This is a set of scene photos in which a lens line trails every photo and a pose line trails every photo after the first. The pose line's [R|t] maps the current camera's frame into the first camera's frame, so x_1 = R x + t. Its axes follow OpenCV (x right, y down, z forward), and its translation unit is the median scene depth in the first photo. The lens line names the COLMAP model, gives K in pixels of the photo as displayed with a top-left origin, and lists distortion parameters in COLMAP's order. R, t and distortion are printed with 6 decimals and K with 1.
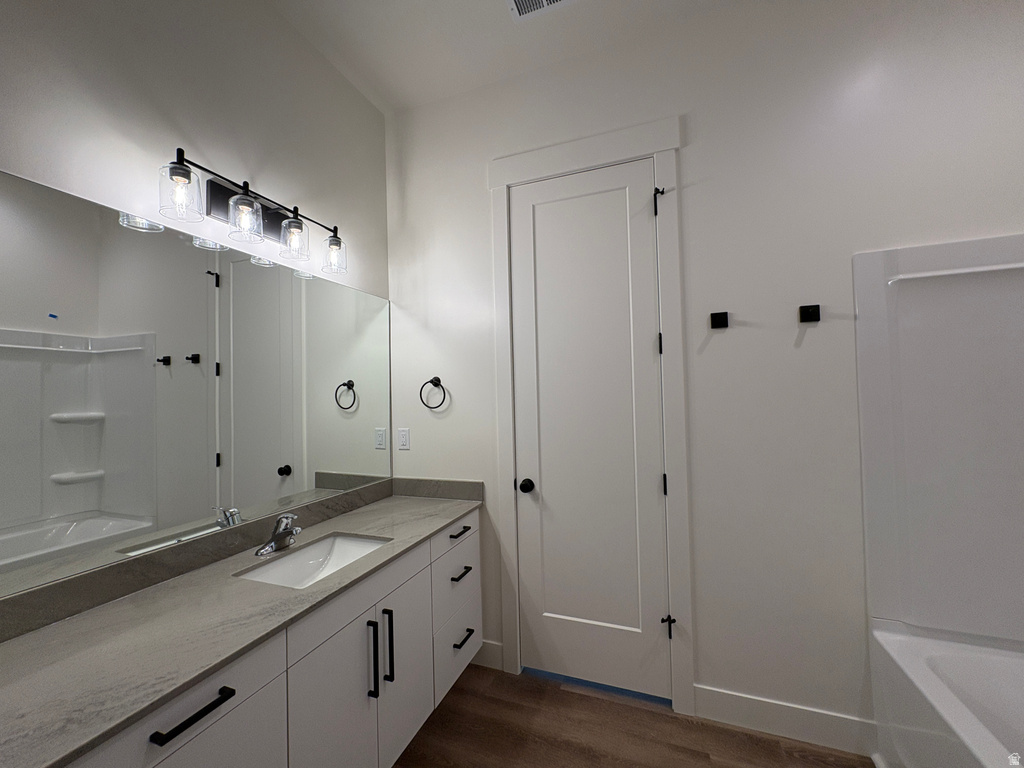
lens RADIAL K [[406.7, 0, 512.0], [0, 406.7, 384.0], [0, 0, 1]] dist [0.001089, 0.000002]
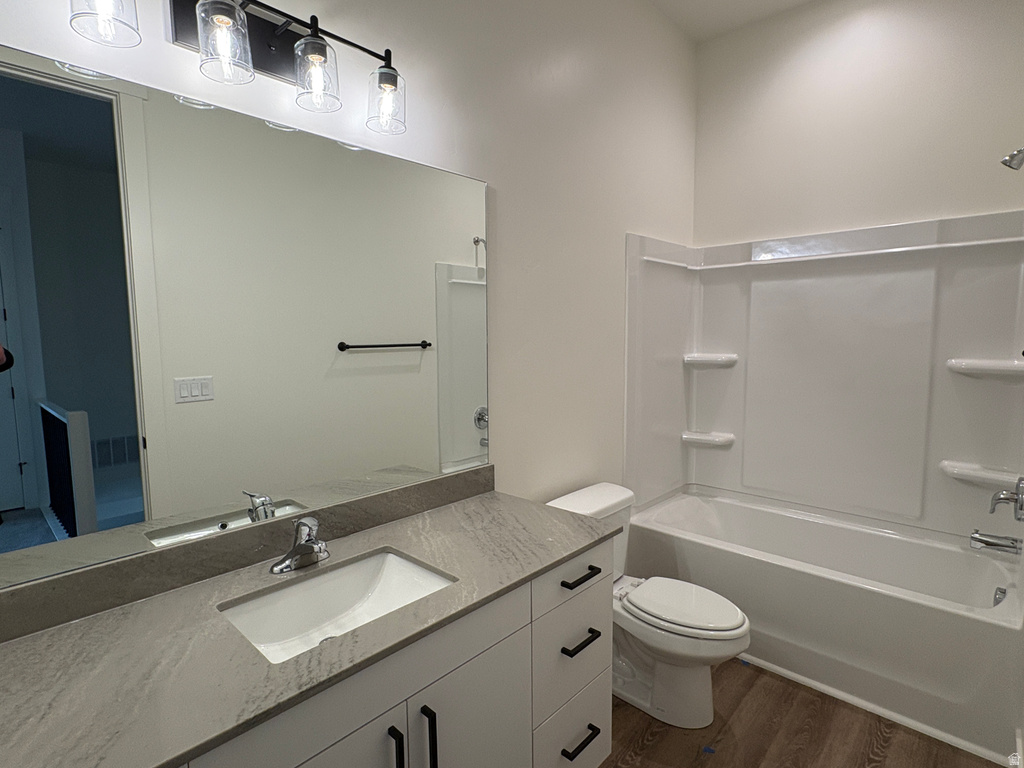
lens RADIAL K [[594.3, 0, 512.0], [0, 594.3, 384.0], [0, 0, 1]] dist [-0.024723, -0.000331]
pose [[0.944056, 0.059935, -0.324294, 0.046165], [-0.021172, 0.992333, 0.121767, -0.016192], [0.329106, -0.108089, 0.938086, 0.234289]]
